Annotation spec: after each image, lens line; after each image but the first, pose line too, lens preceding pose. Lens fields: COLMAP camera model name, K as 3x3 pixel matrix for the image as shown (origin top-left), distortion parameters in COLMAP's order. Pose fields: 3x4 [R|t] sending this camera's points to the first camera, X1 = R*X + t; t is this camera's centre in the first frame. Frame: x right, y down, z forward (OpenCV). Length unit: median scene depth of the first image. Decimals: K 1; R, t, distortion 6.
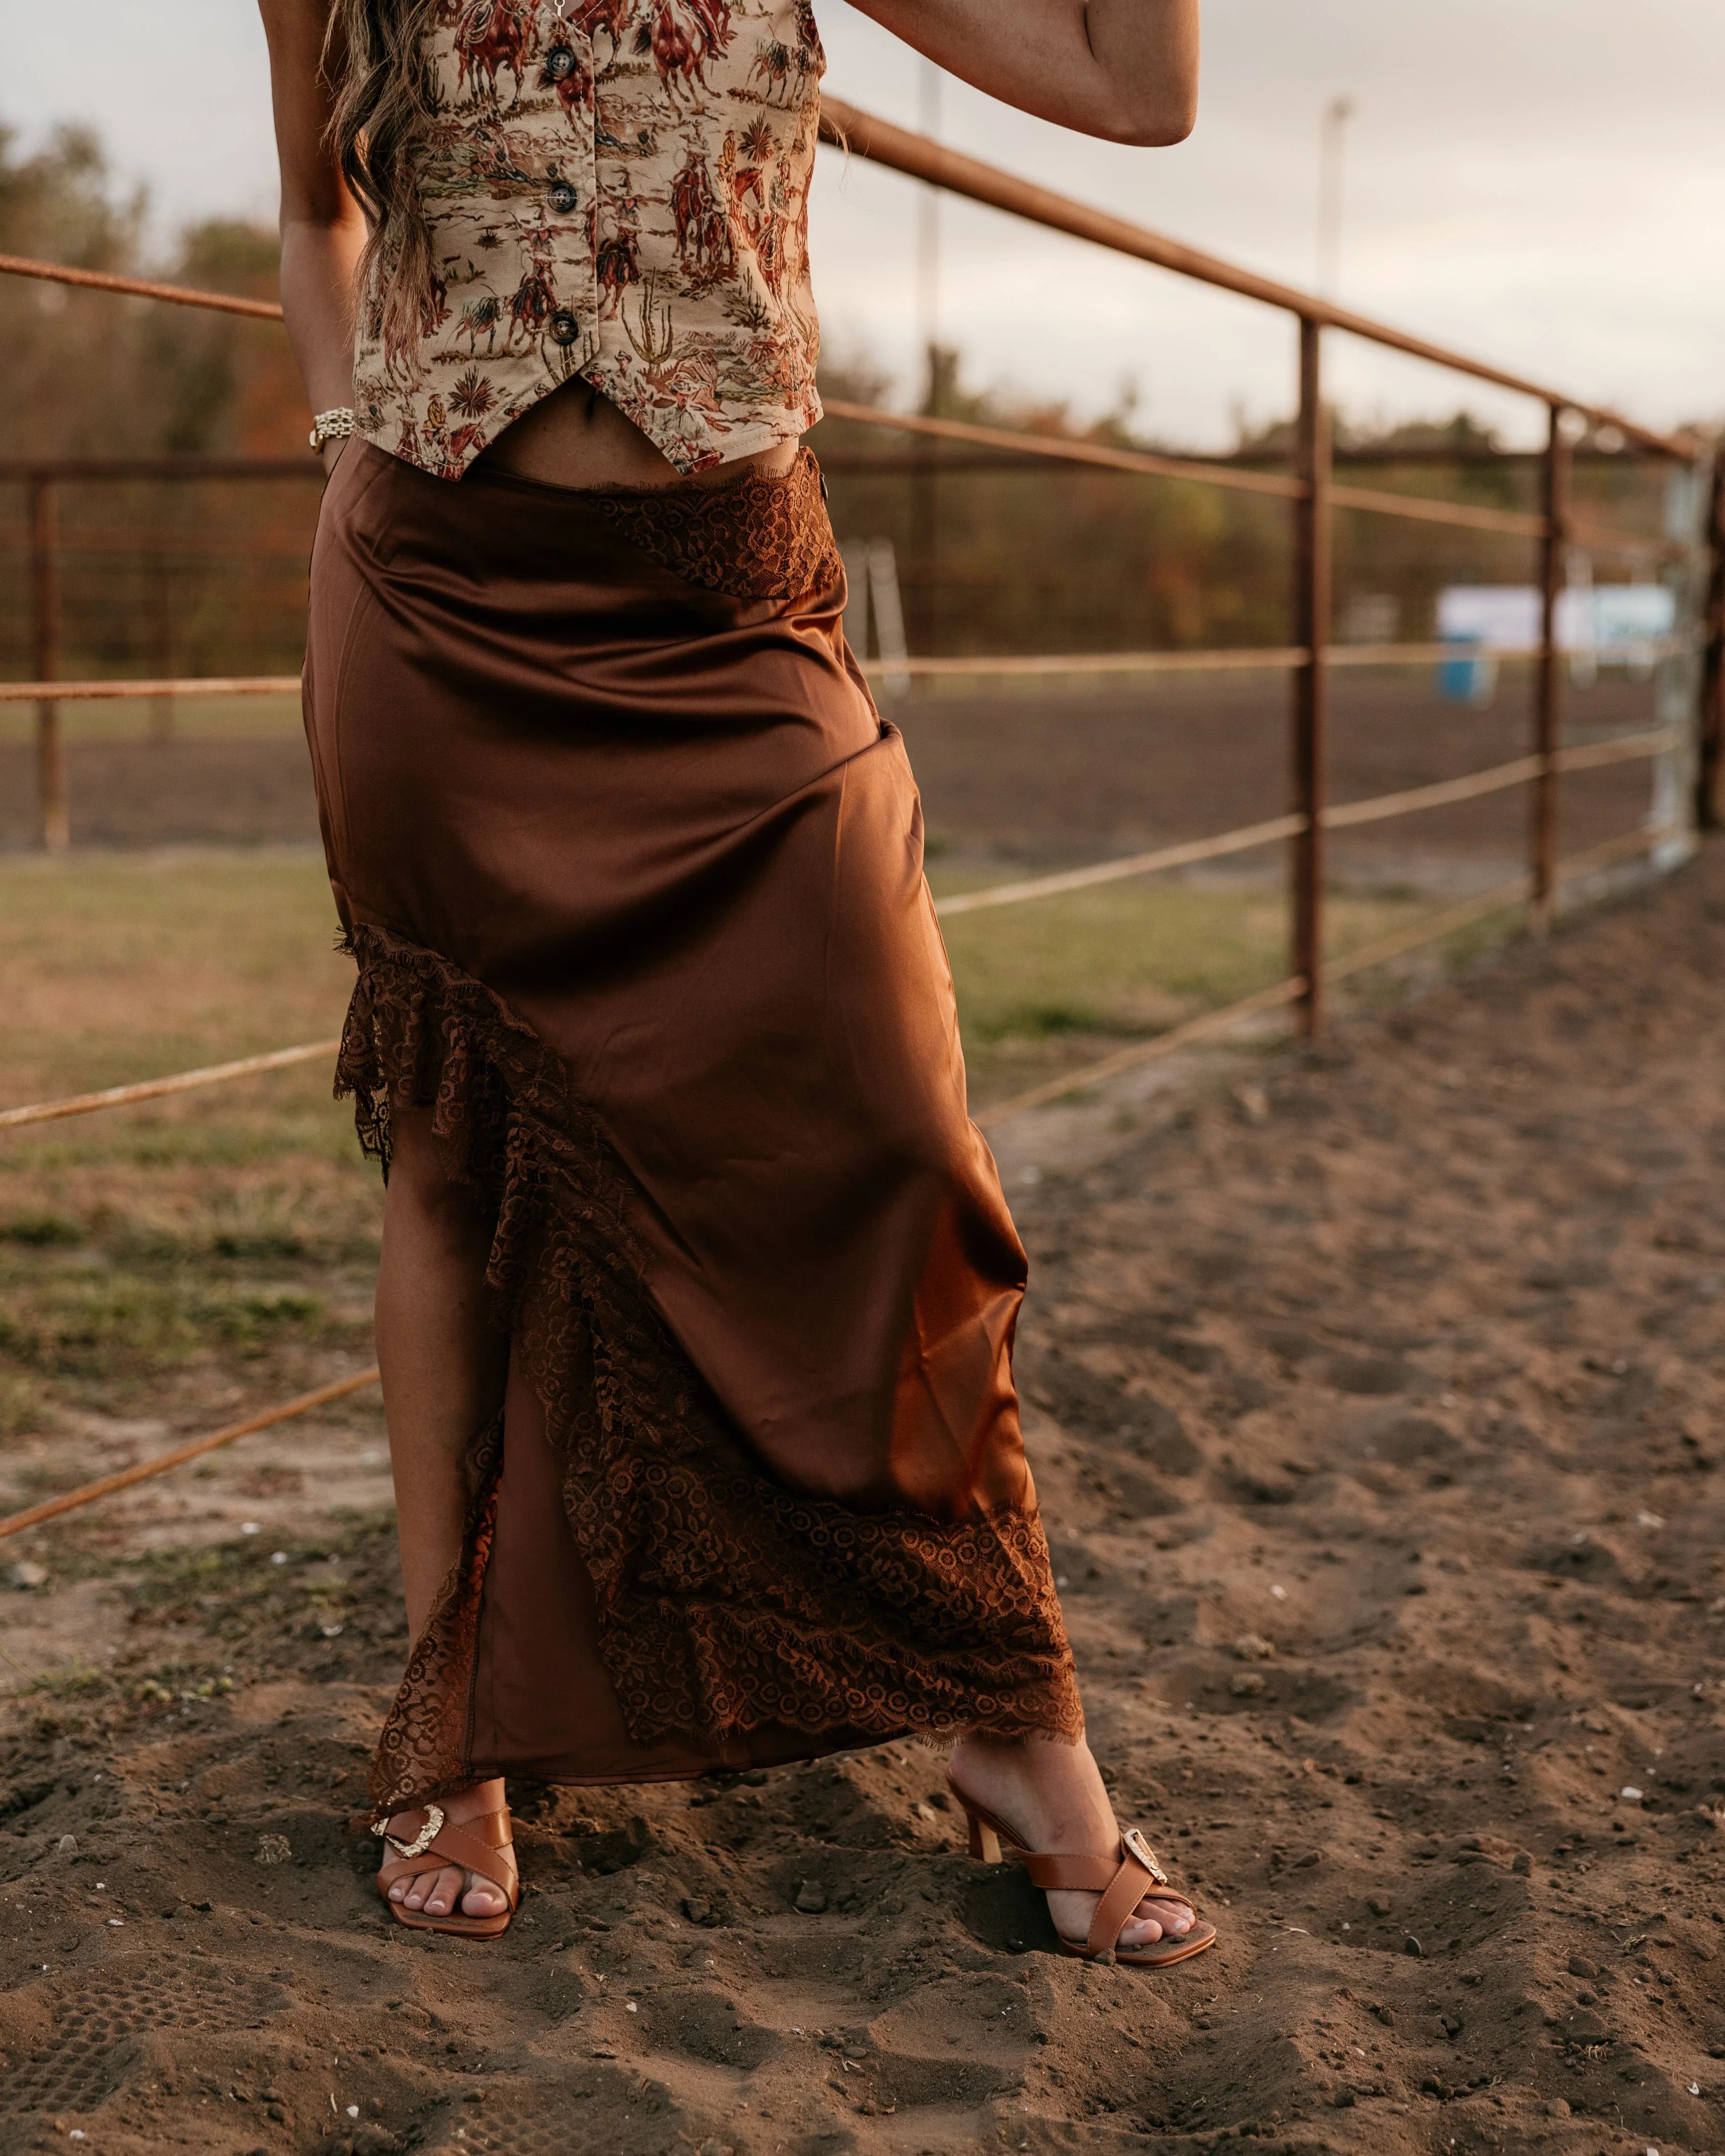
lens RADIAL K [[4326.6, 0, 862.5], [0, 4326.6, 1078.0], [0, 0, 1]] dist [0.060977, -0.198006]
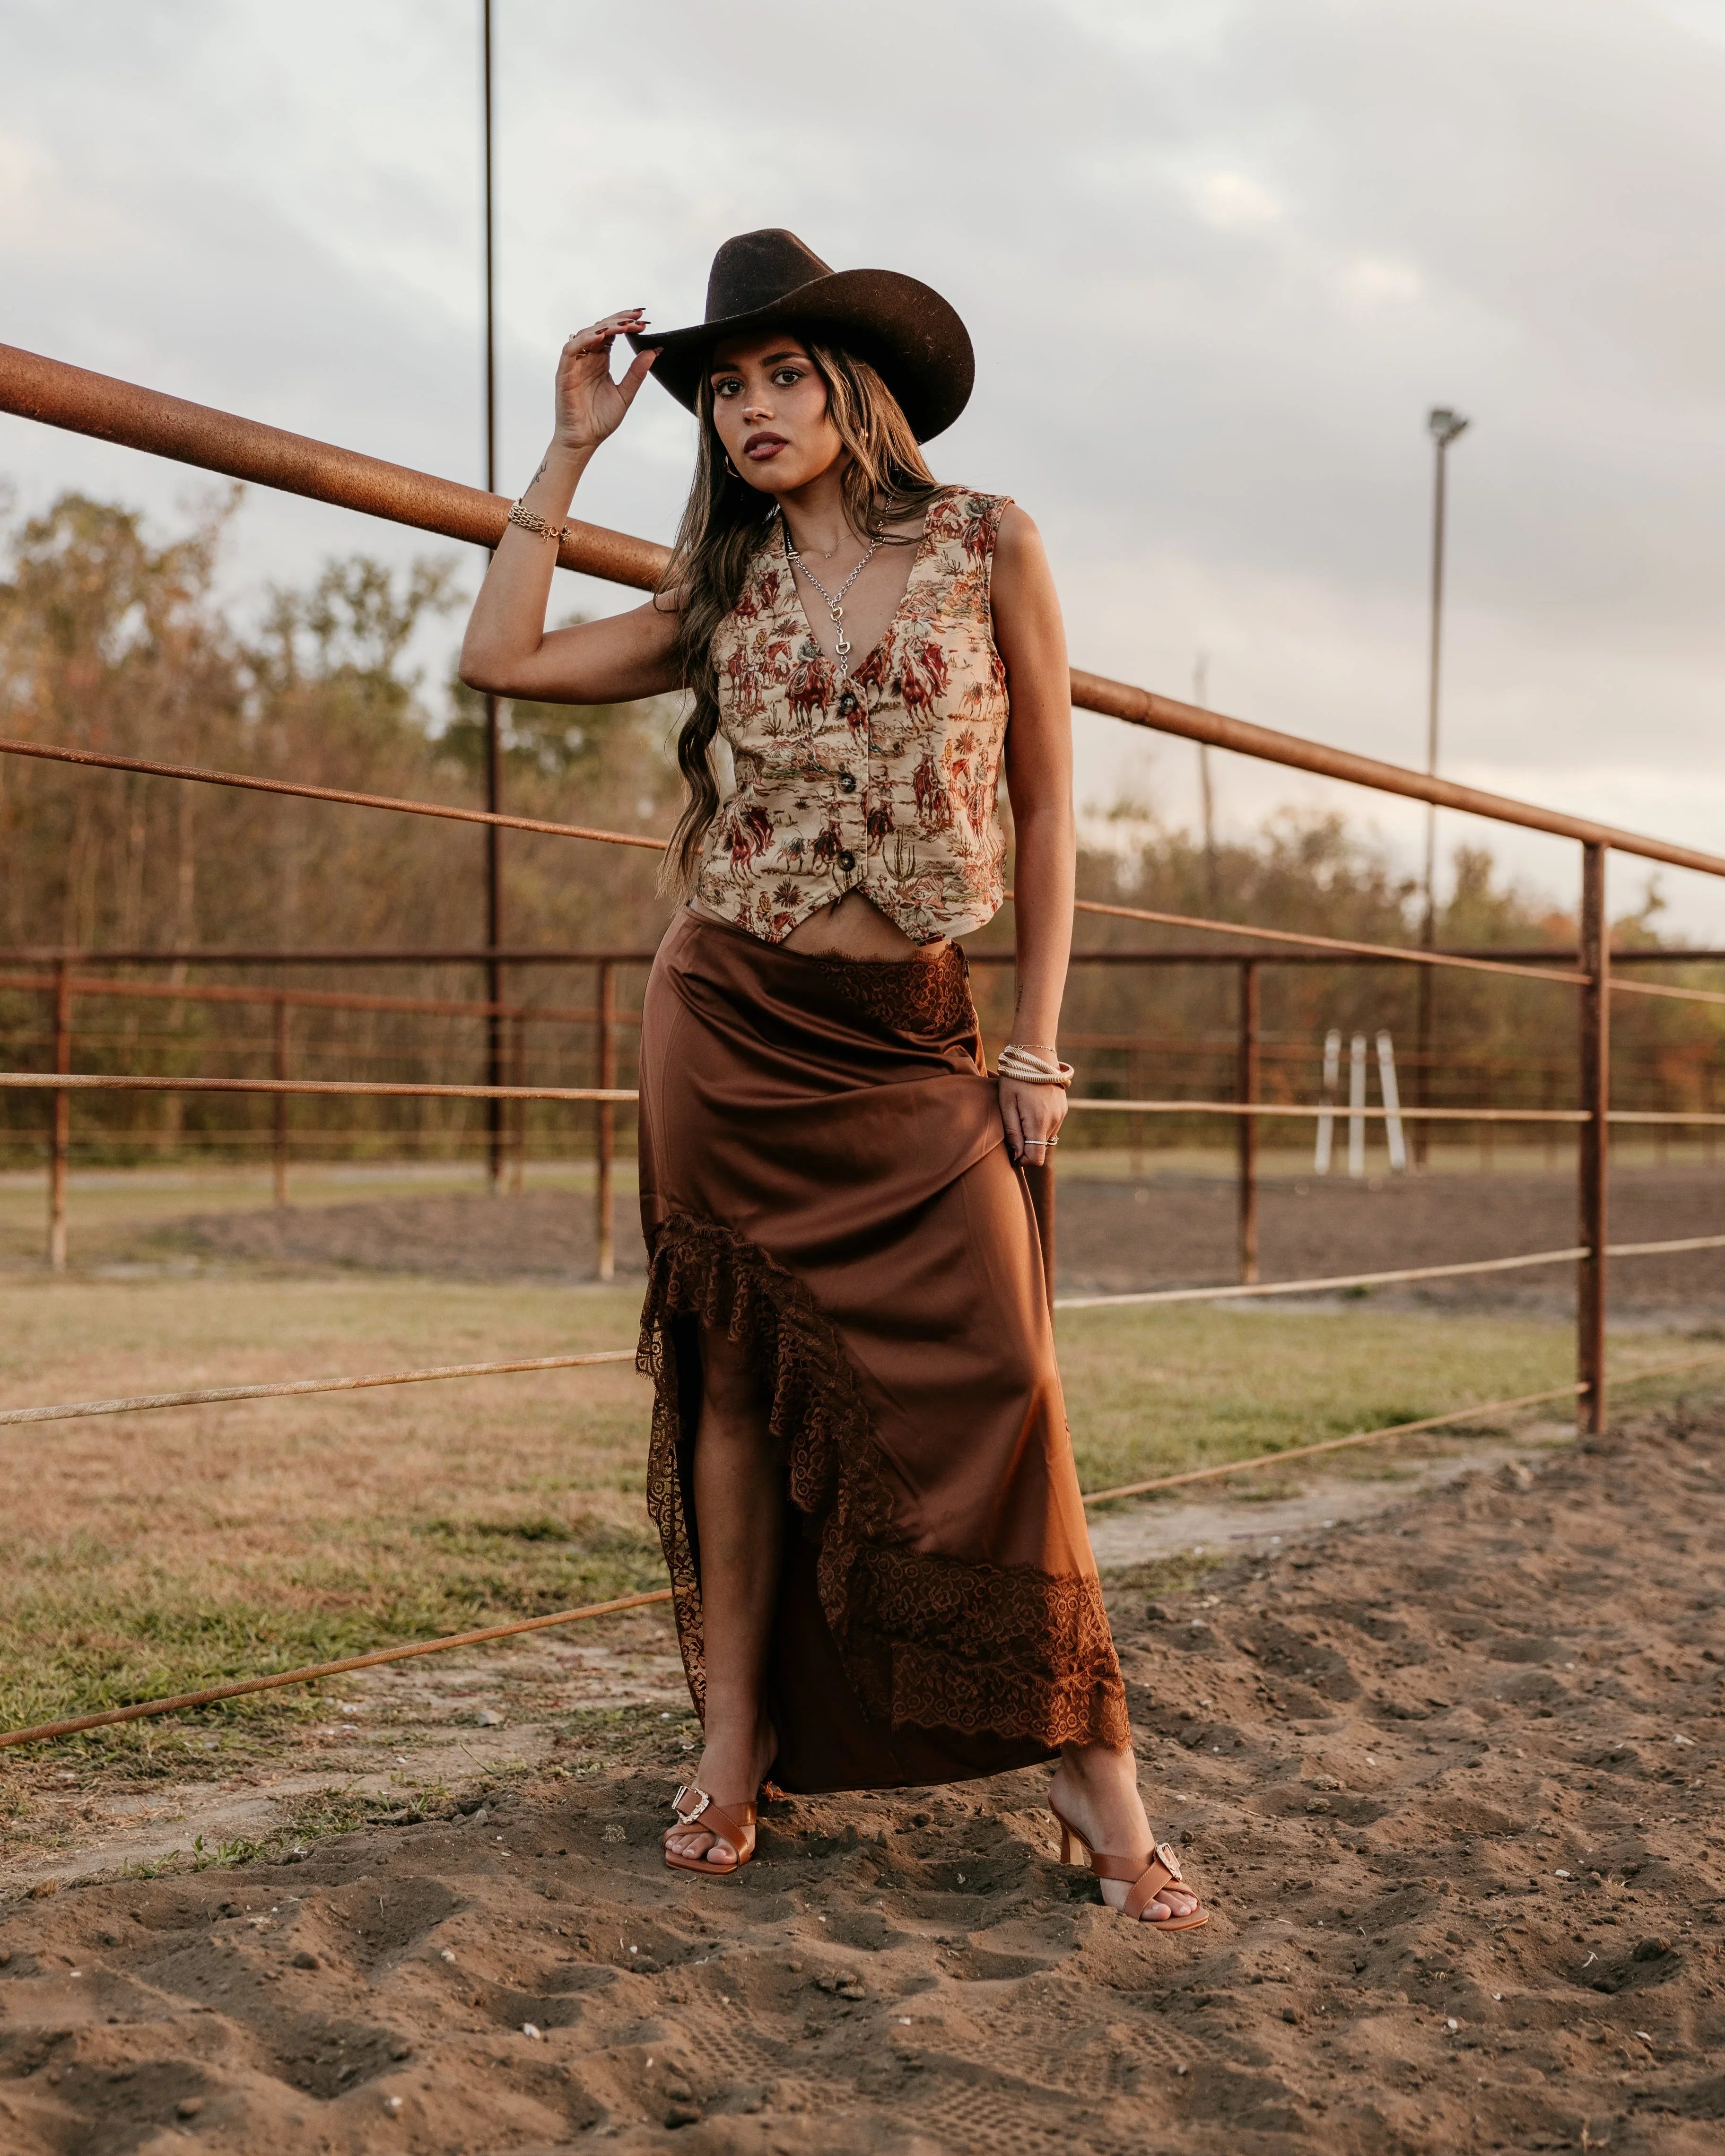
lens RADIAL K [[4326.6, 0, 862.5], [0, 4326.6, 1078.0], [0, 0, 1]] dist [0.060977, -0.198006]
pose [[0.990322, 0.013662, -0.138115, 0.149624], [-0.029153, 0.993419, -0.110764, 0.072515], [0.135693, 0.113718, 0.984203, -0.499847]]
